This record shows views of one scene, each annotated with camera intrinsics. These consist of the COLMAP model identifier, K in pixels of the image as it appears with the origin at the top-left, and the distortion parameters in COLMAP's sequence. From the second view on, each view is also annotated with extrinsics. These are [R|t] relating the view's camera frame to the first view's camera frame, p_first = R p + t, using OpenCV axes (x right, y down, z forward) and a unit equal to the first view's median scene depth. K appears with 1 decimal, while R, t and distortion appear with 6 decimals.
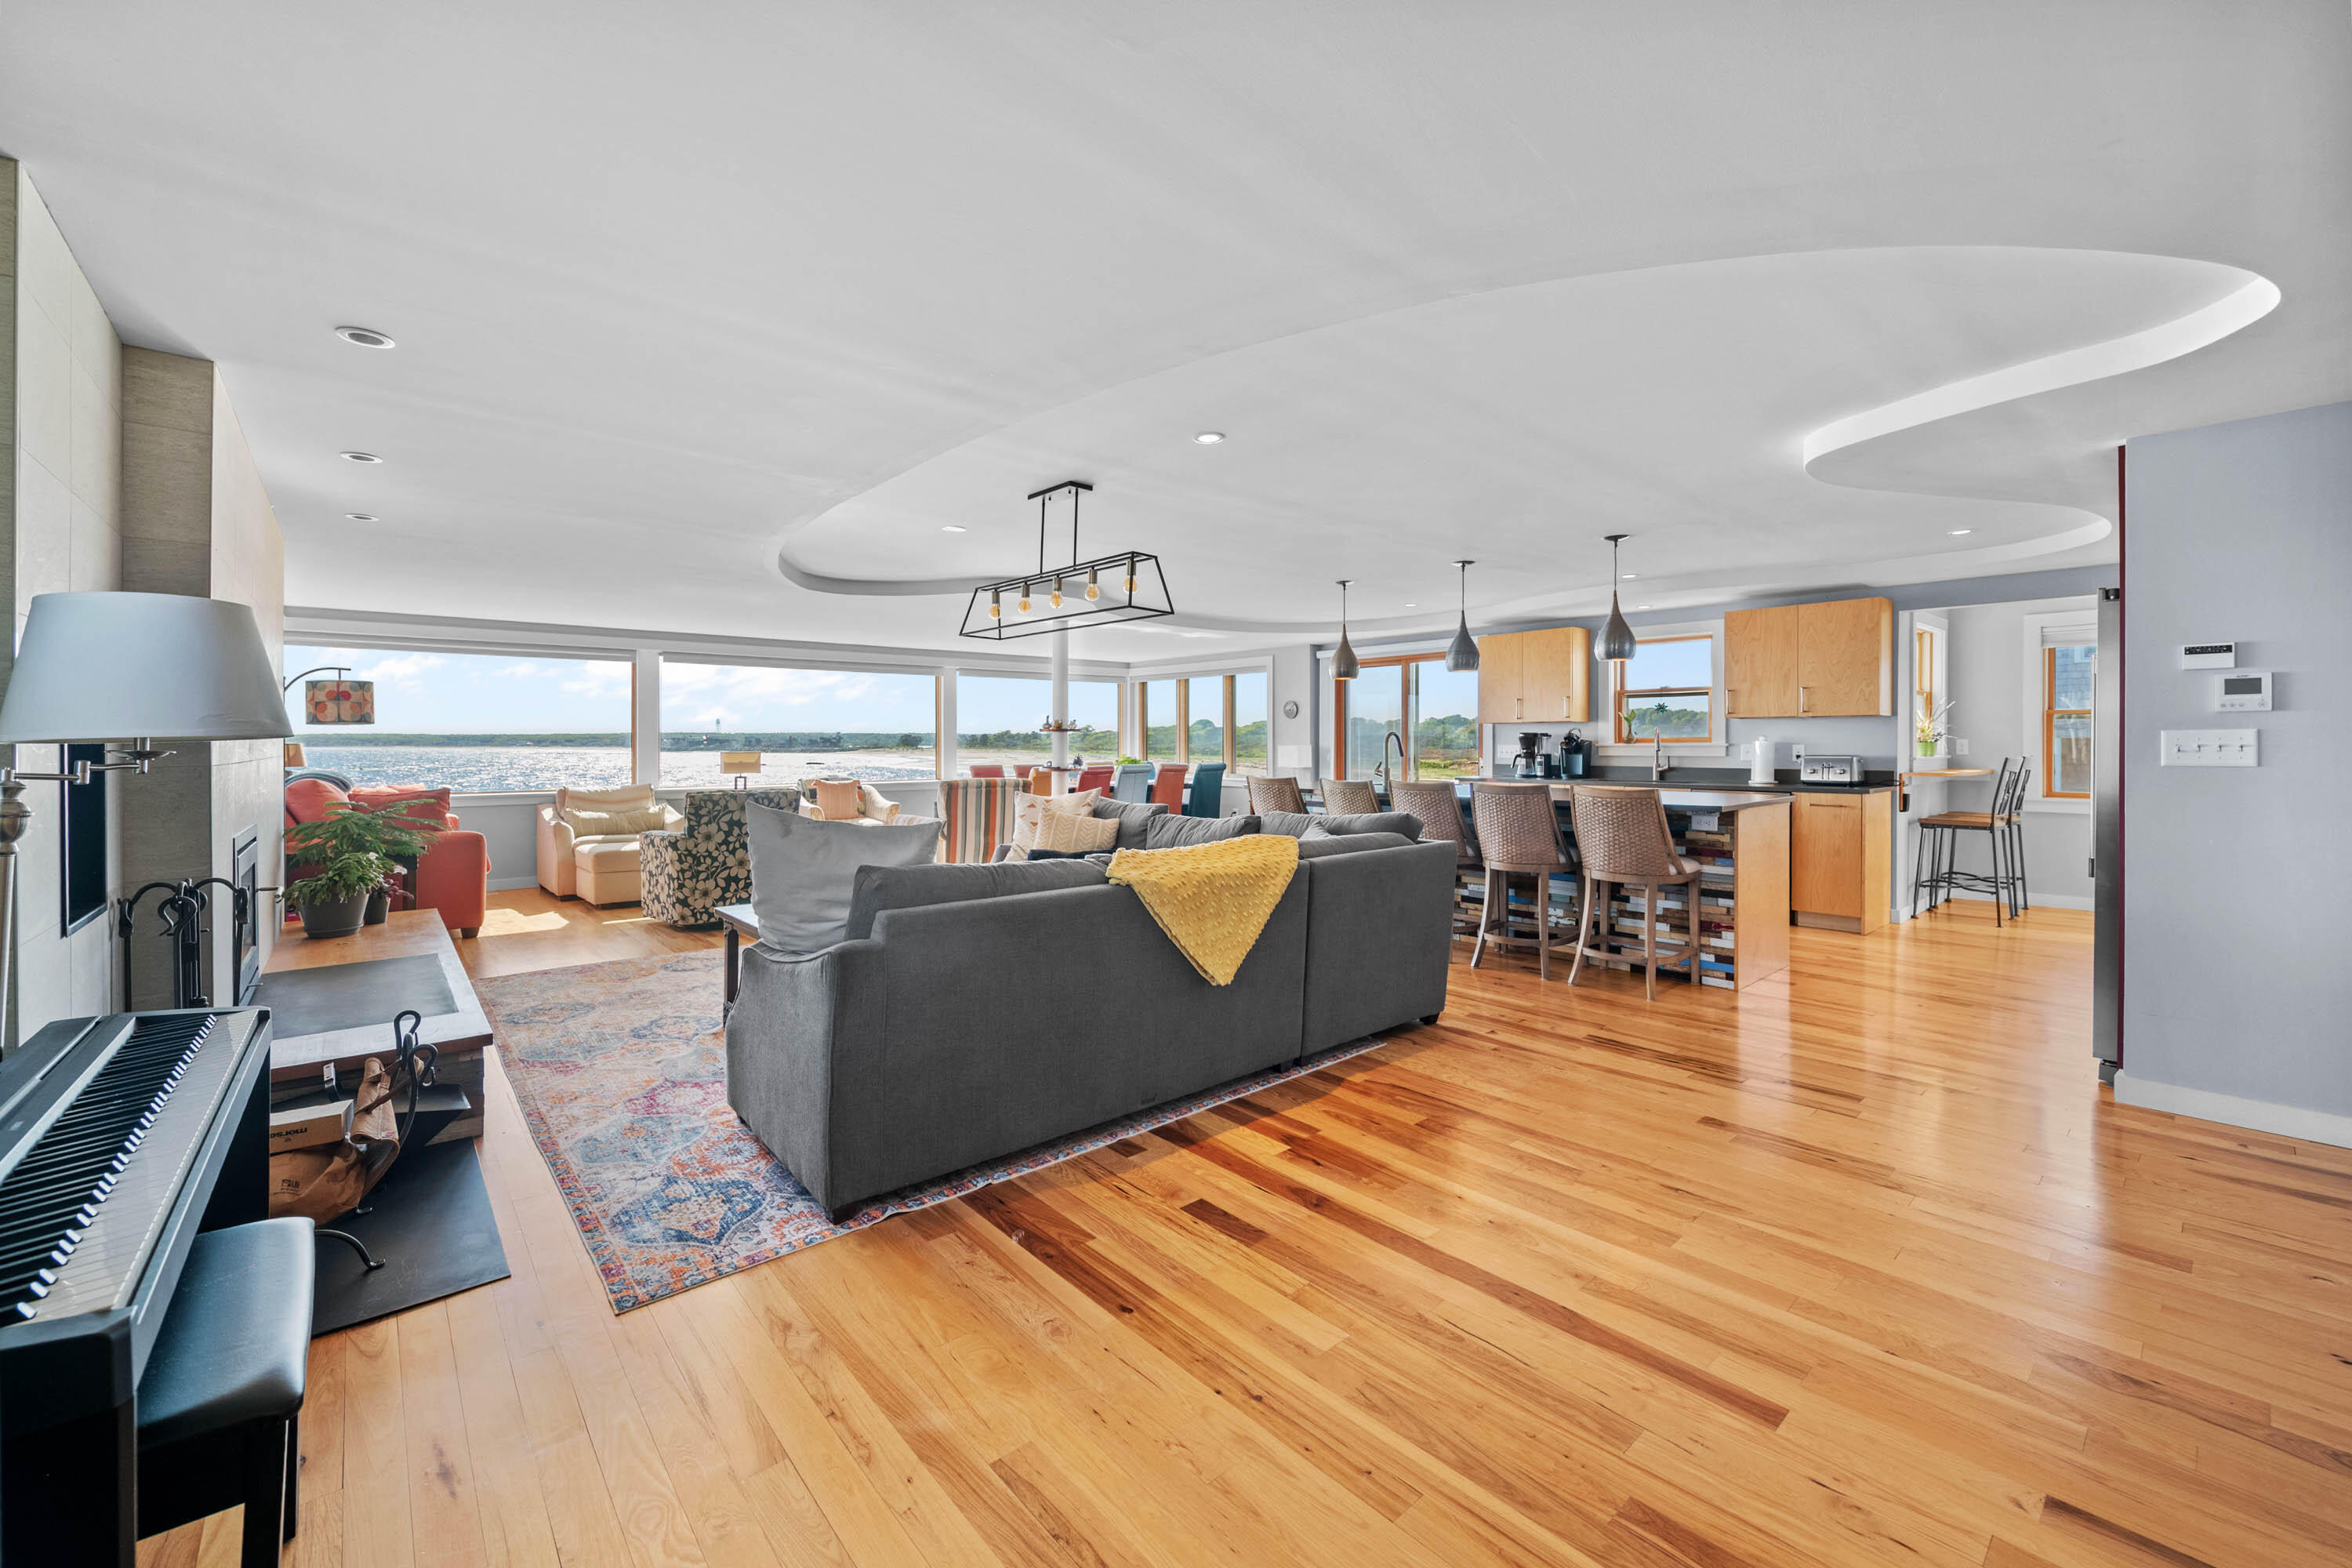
lens RADIAL K [[938.7, 0, 1173.8], [0, 938.7, 737.8], [0, 0, 1]] dist [0.000341, -0.003601]
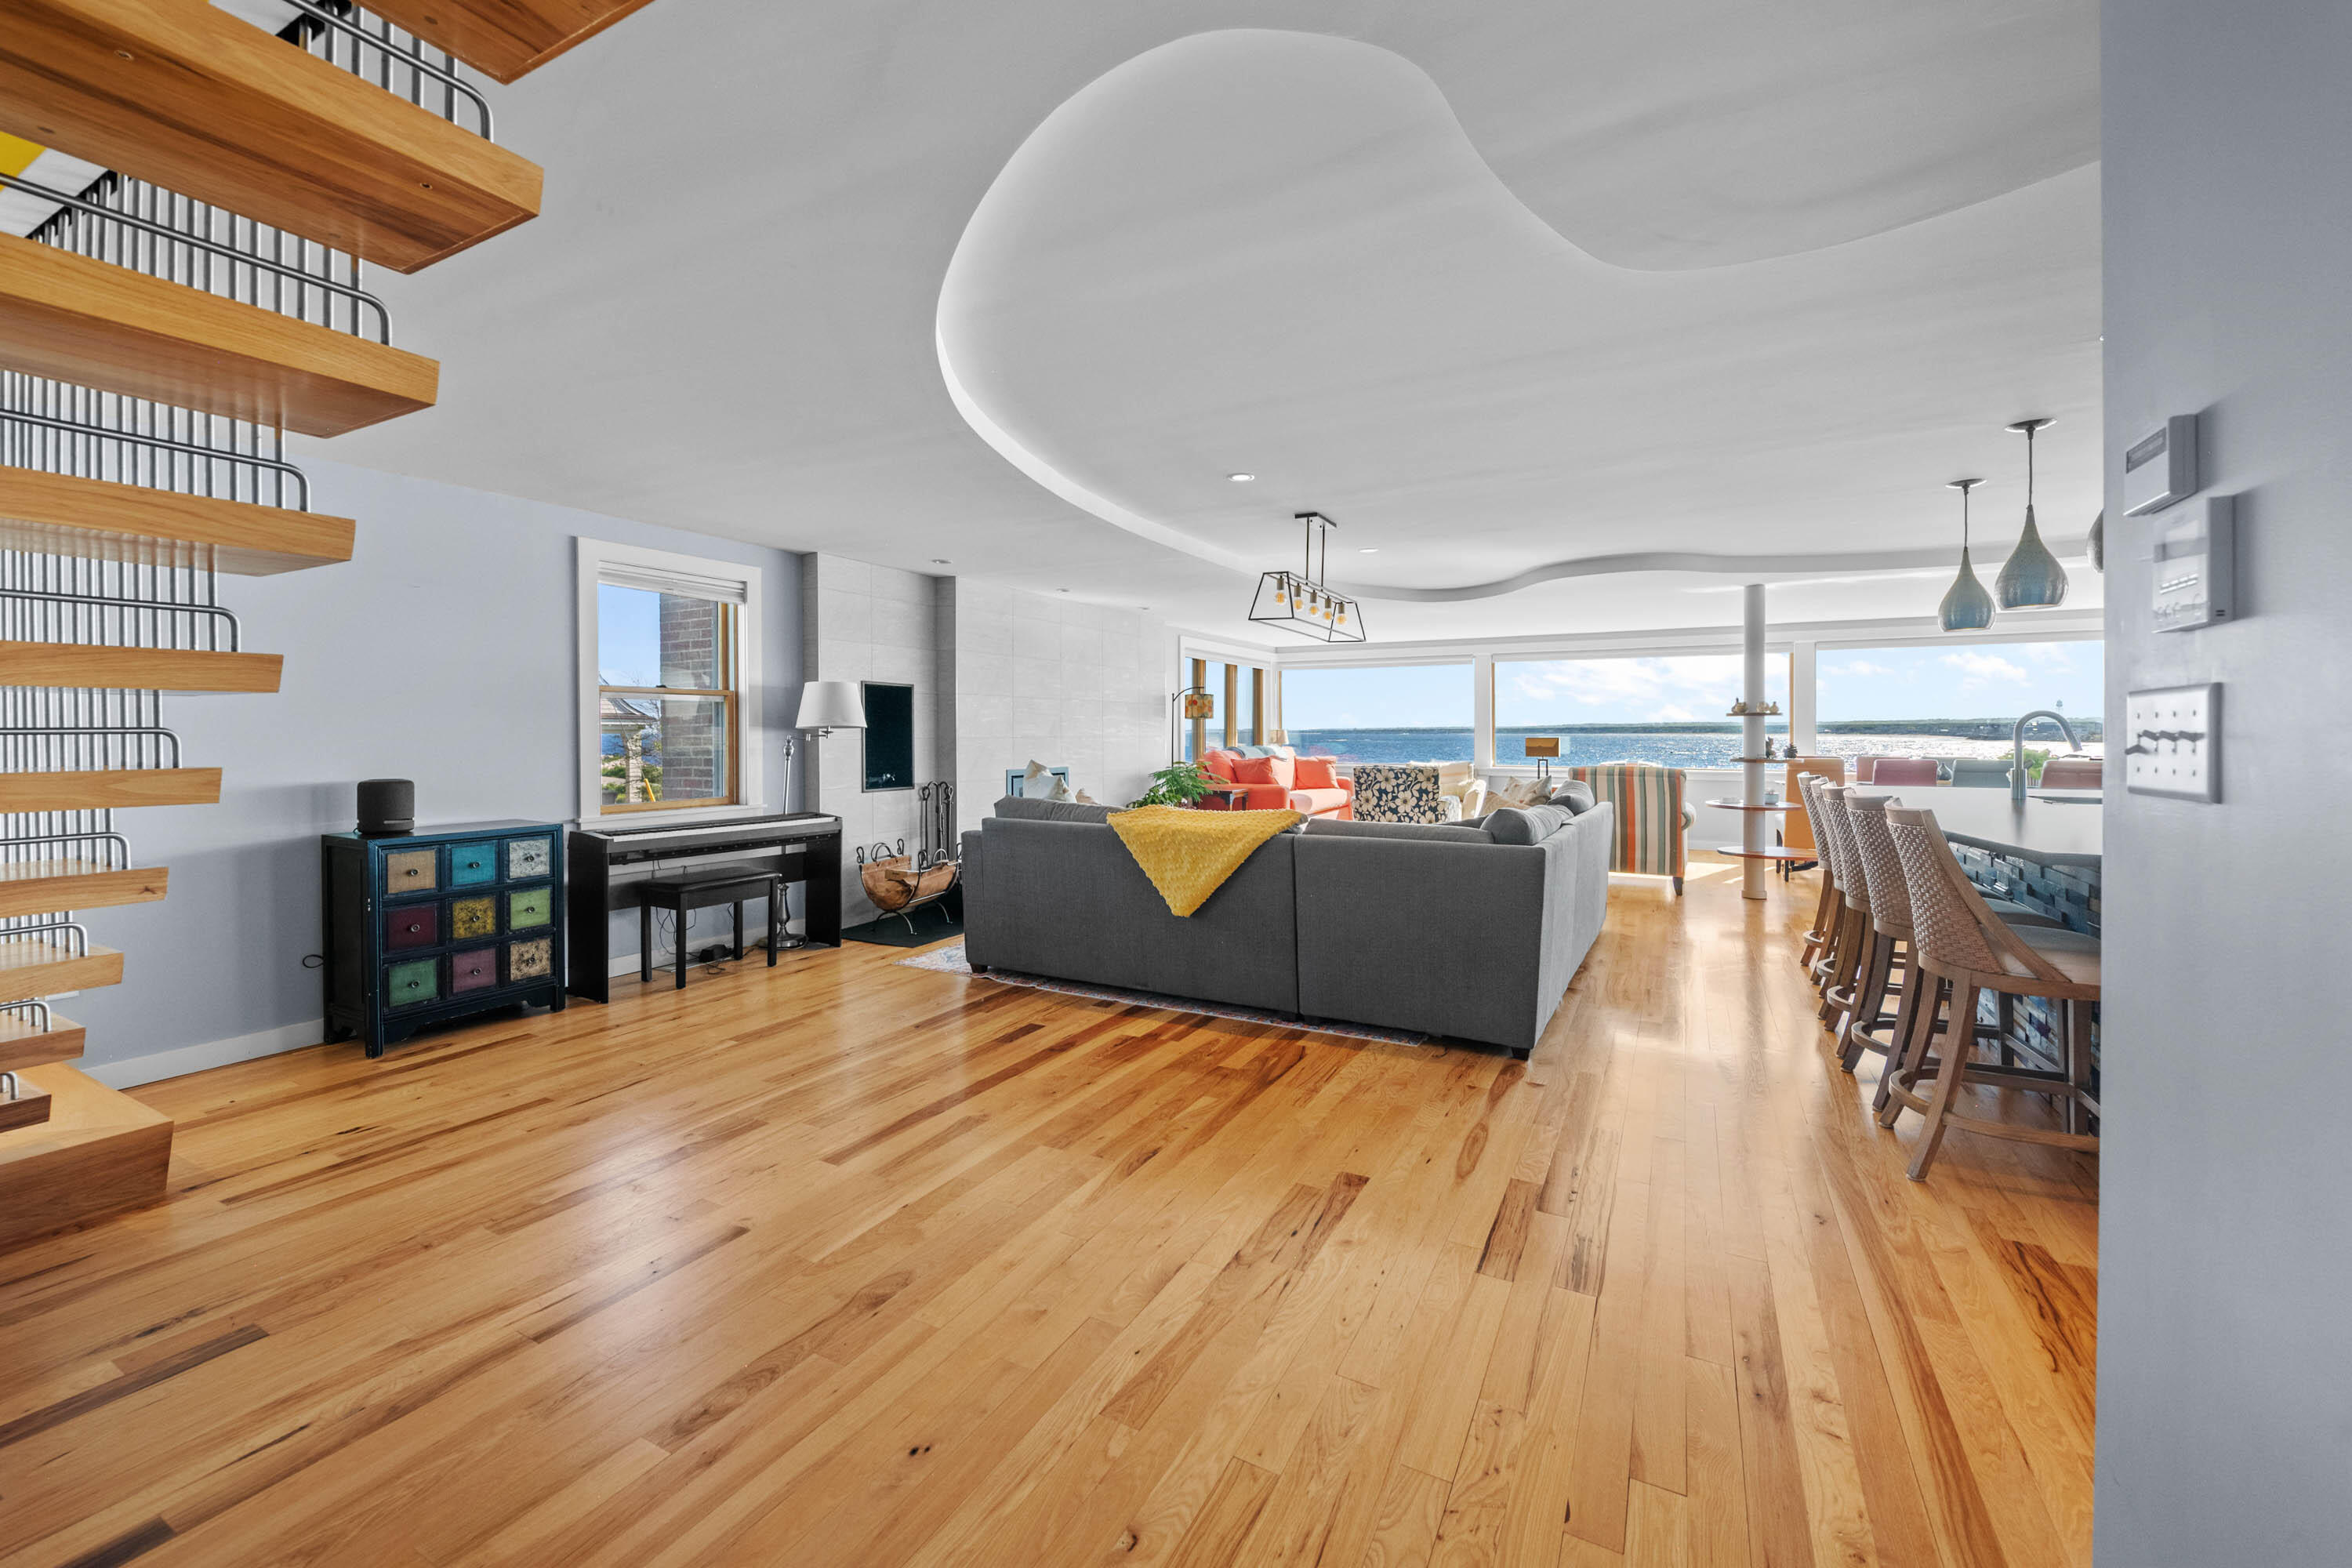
lens RADIAL K [[938.7, 0, 1173.8], [0, 938.7, 737.8], [0, 0, 1]] dist [0.000341, -0.003601]
pose [[0.354987, 0.008894, -0.934829, 1.242641], [0.003829, 0.999933, 0.010967, 0.004216], [0.934864, -0.007473, 0.354929, 0.531492]]
